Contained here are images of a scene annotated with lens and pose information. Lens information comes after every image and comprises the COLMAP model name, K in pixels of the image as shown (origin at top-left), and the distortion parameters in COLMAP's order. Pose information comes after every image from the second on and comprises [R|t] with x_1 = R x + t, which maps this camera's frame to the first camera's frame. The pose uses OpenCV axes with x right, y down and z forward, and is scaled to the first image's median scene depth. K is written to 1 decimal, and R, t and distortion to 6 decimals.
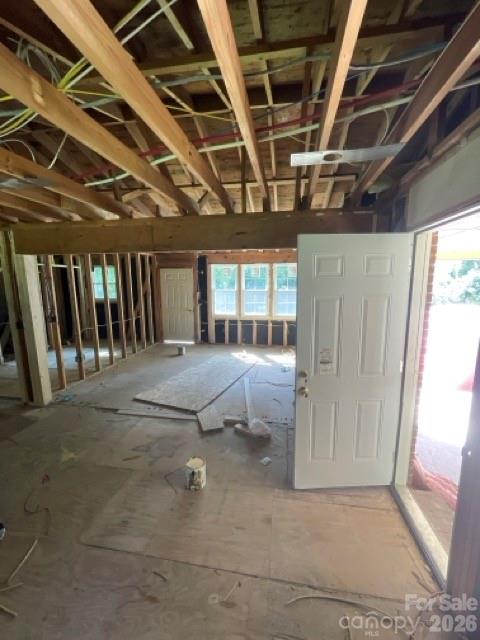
lens RADIAL K [[258.1, 0, 241.1], [0, 258.1, 320.9], [0, 0, 1]] dist [0.001029, 0.000081]
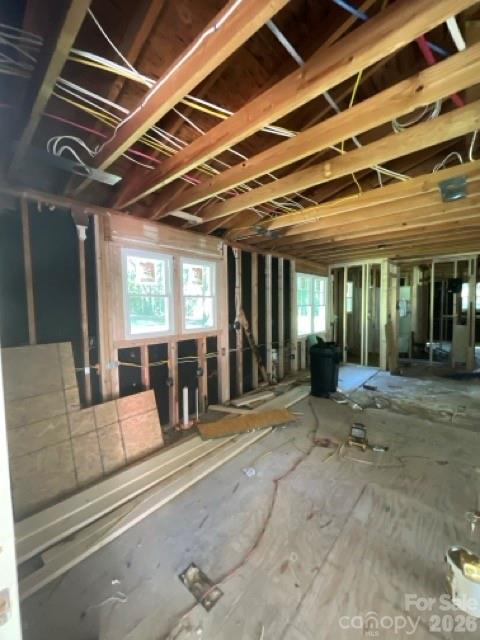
lens RADIAL K [[258.1, 0, 238.5], [0, 258.1, 320.7], [0, 0, 1]] dist [0.001029, 0.000081]
pose [[-0.530276, 0.059159, -0.845758, 0.806779], [-0.110895, 0.984153, 0.138368, -0.014824], [0.840541, 0.167164, -0.515312, 1.112734]]
